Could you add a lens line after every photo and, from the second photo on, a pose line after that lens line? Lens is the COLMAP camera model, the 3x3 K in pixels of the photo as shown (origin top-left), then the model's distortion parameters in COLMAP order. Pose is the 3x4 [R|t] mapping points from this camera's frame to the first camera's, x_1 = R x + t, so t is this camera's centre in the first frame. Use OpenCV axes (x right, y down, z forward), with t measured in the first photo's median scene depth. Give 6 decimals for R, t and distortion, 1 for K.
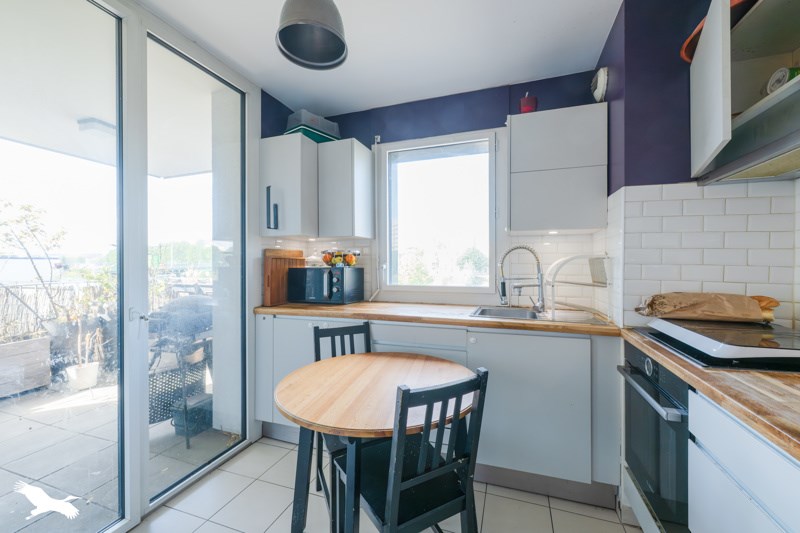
lens RADIAL K [[323.9, 0, 400.7], [0, 323.9, 266.1], [0, 0, 1]] dist [0.001447, 0.000177]
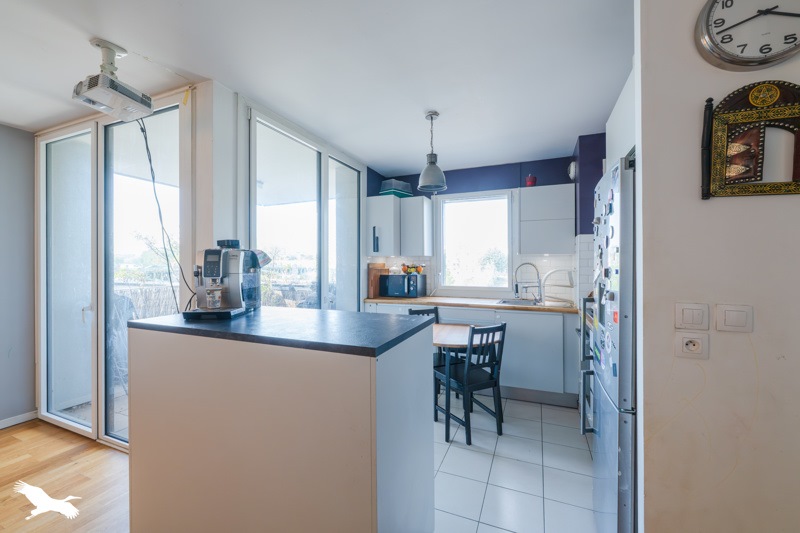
lens RADIAL K [[323.9, 0, 401.2], [0, 323.9, 265.4], [0, 0, 1]] dist [0.001447, 0.000177]
pose [[0.998239, -0.000725, -0.059314, -0.167373], [0.000563, 0.999996, -0.002738, -0.041302], [0.059316, 0.002700, 0.998236, -0.662750]]
